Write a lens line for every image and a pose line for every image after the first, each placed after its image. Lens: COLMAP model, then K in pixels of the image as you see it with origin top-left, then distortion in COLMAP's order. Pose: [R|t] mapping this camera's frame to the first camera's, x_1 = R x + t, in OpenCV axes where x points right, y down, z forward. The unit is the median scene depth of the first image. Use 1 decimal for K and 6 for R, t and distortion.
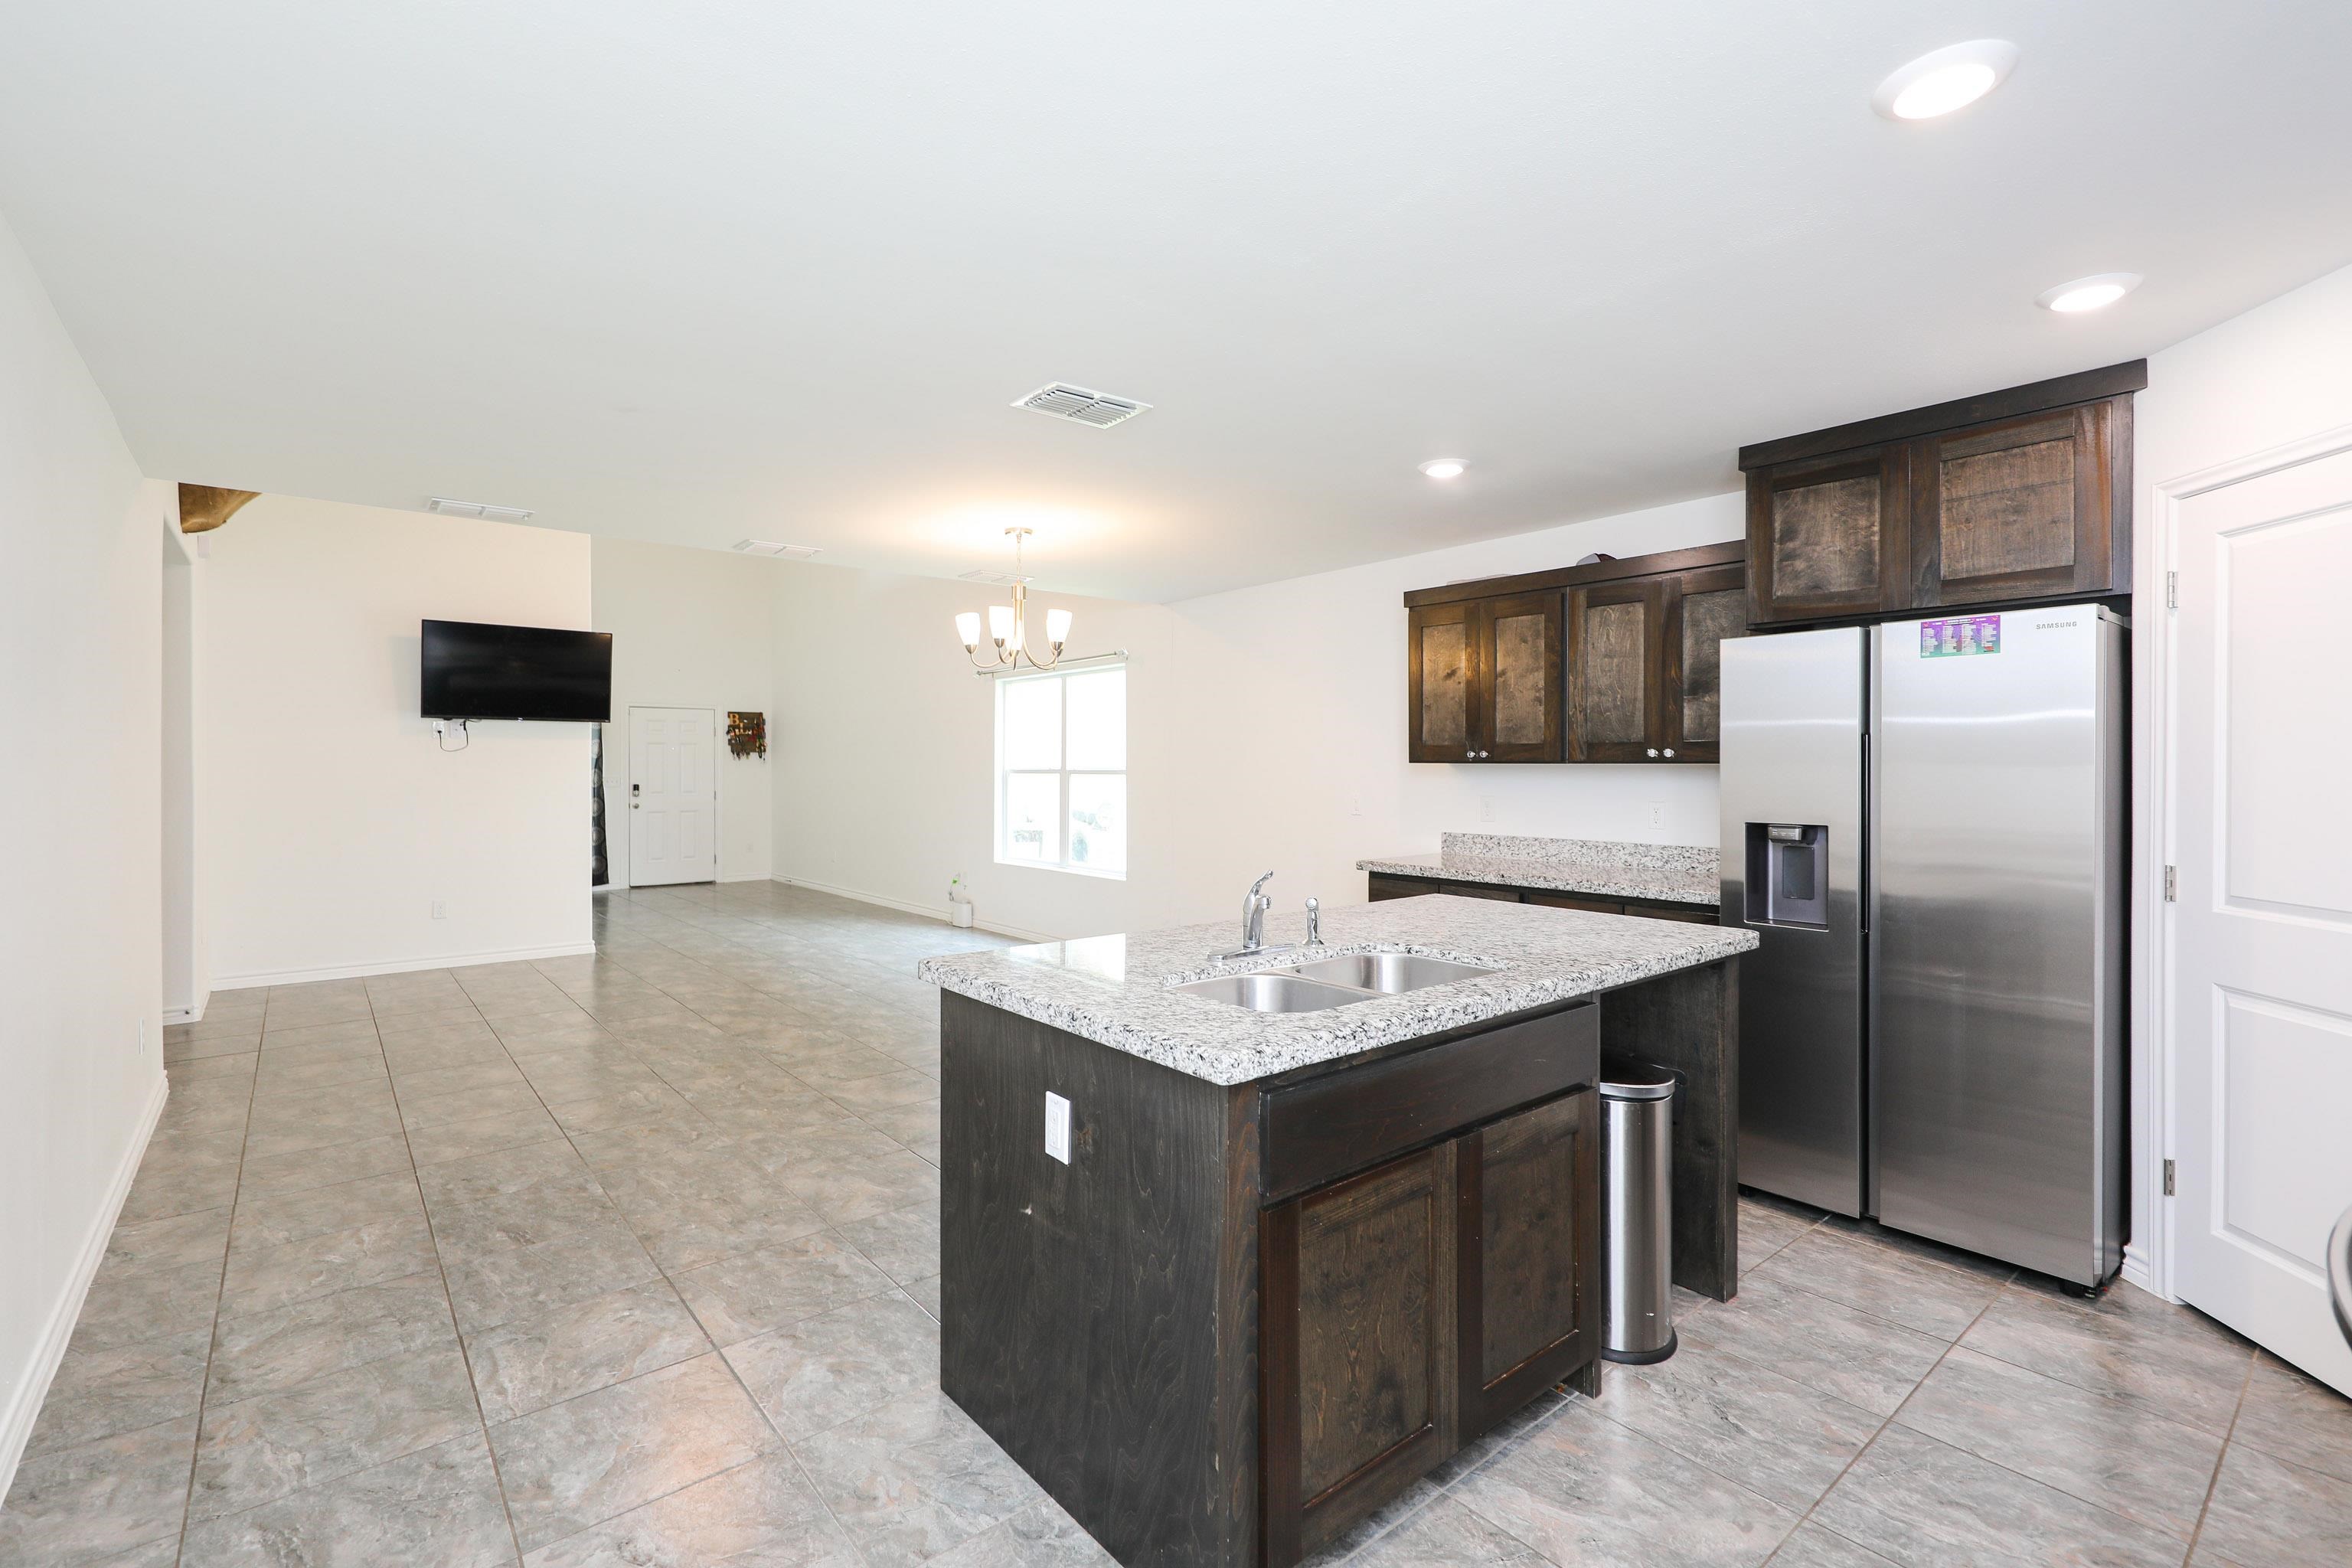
lens RADIAL K [[1036.9, 0, 1185.7], [0, 1036.9, 773.1], [0, 0, 1]] dist [0.014833, -0.007927]
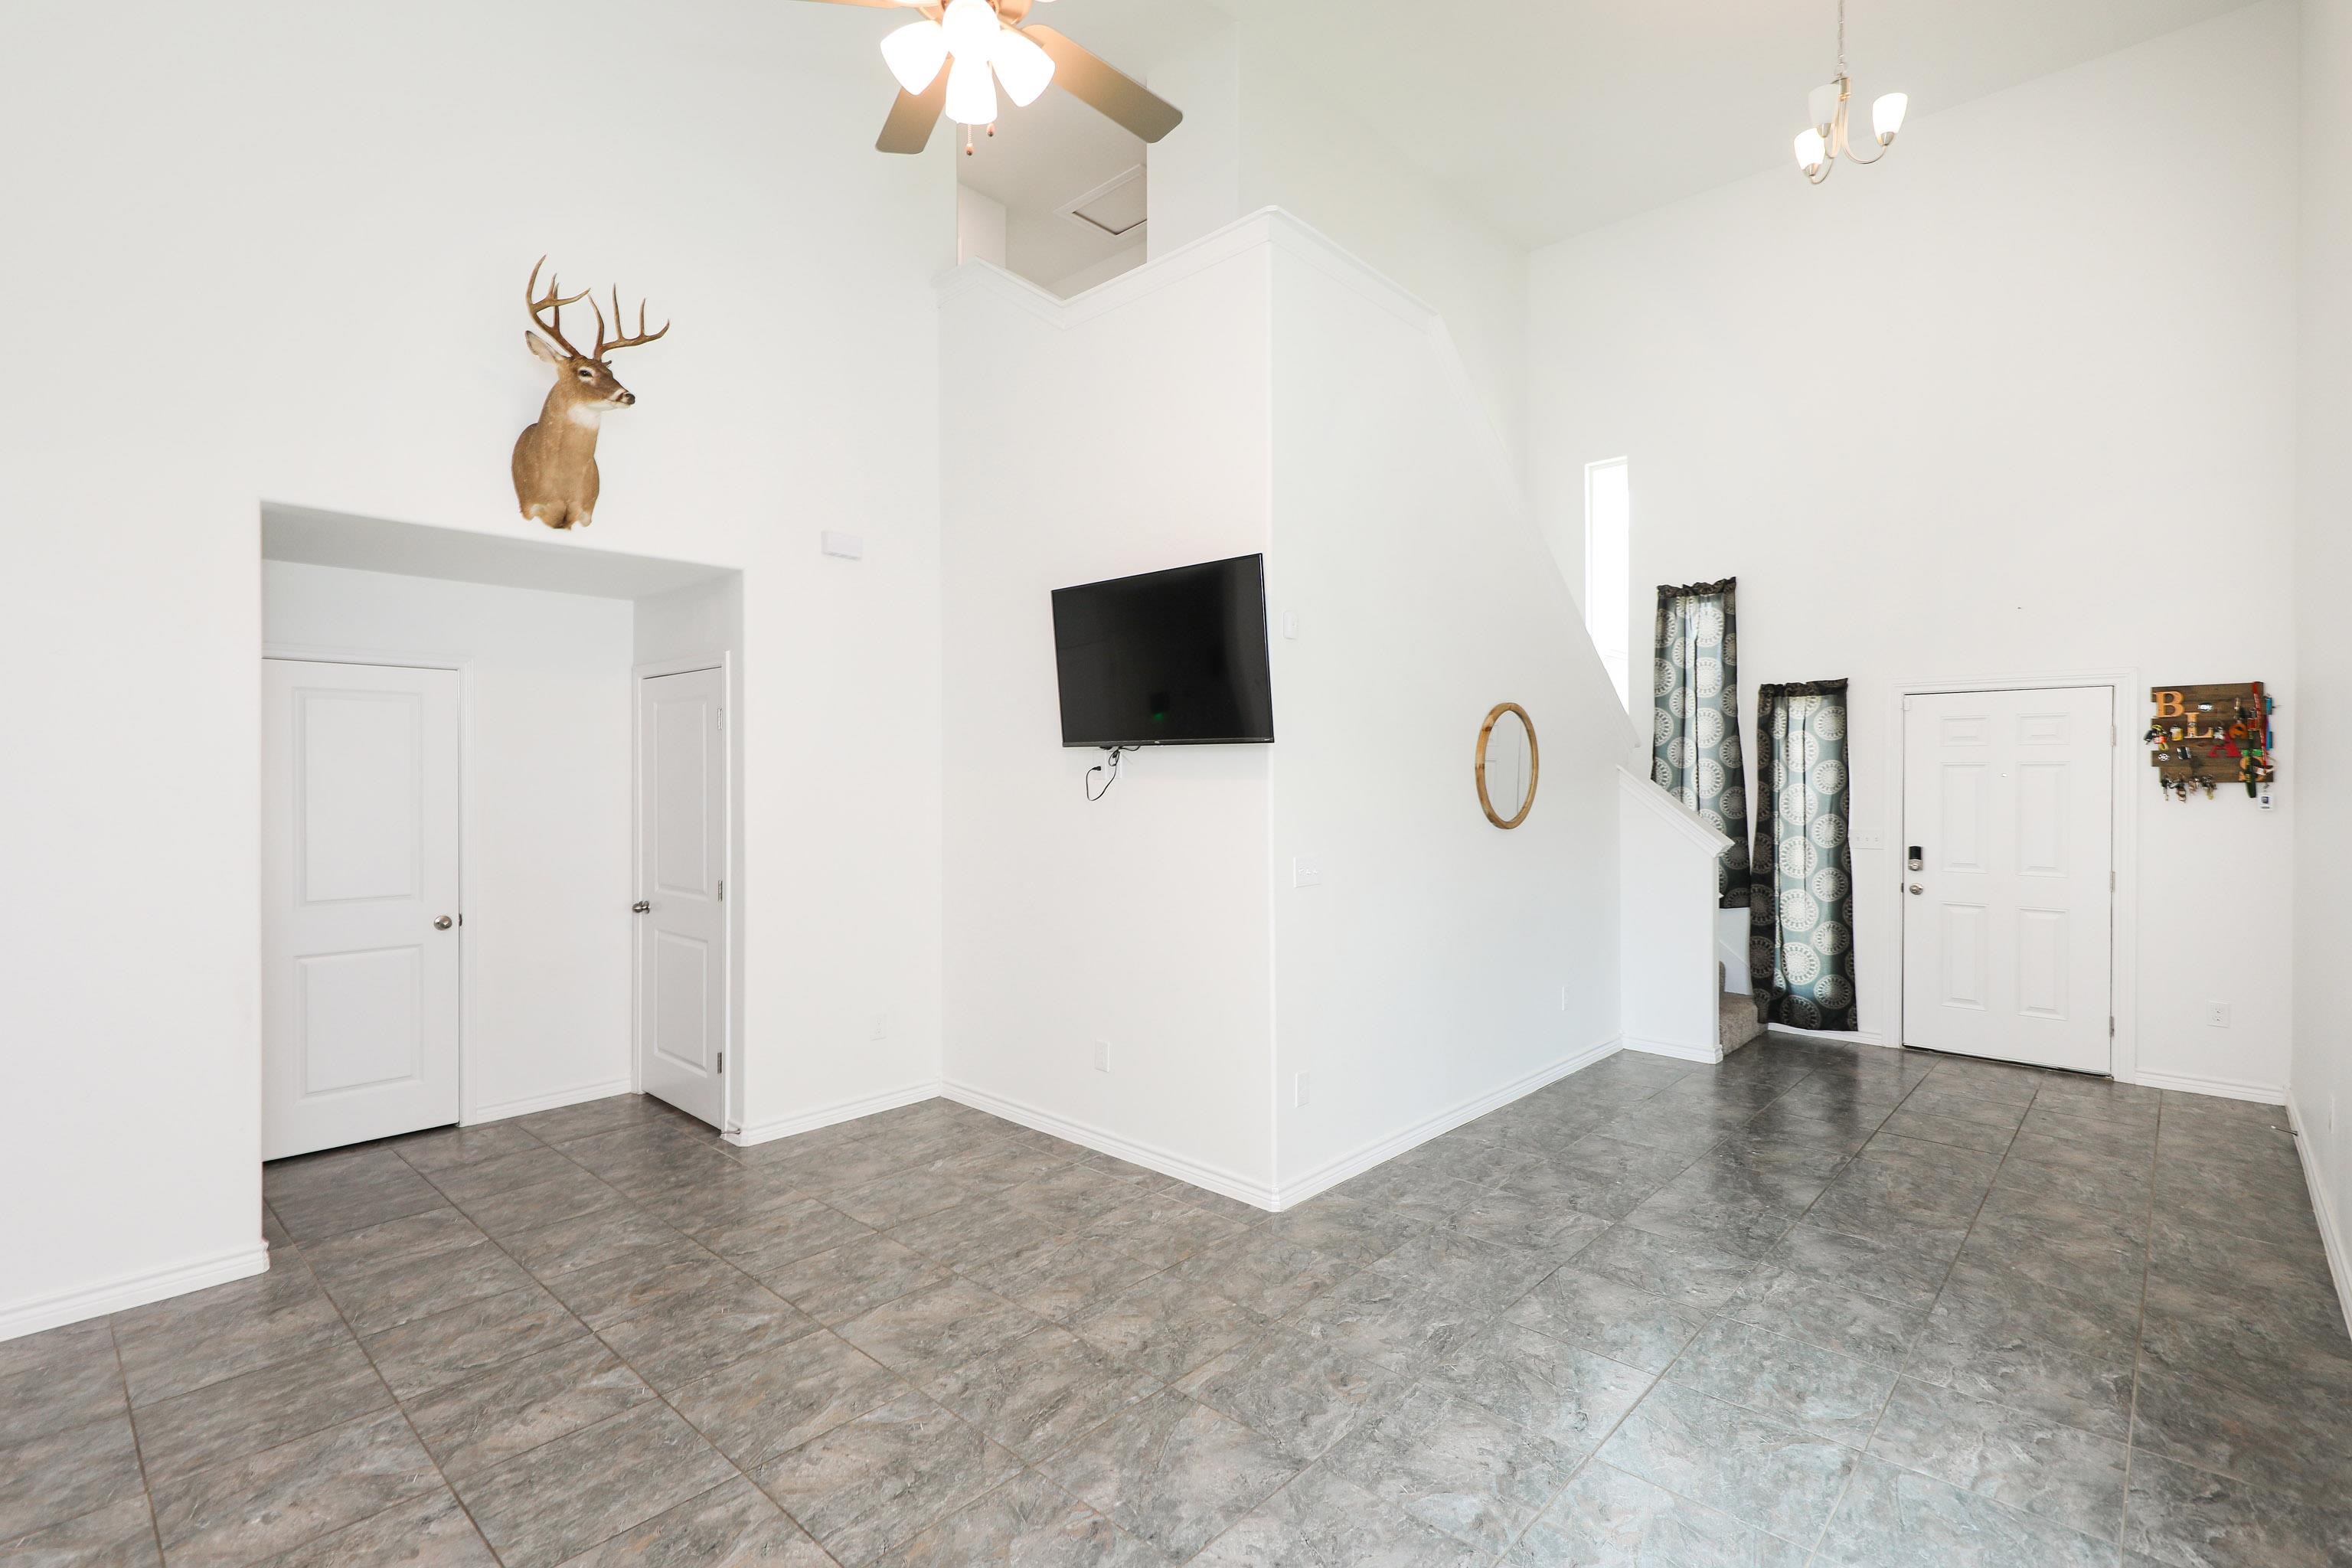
lens RADIAL K [[1086.7, 0, 1170.5], [0, 1086.7, 790.0], [0, 0, 1]] dist [0.017896, -0.007581]
pose [[0.114654, 0.014334, -0.993302, -0.126302], [-0.006486, 0.999885, 0.013680, -0.063954], [0.993384, 0.004874, 0.114733, 1.692916]]
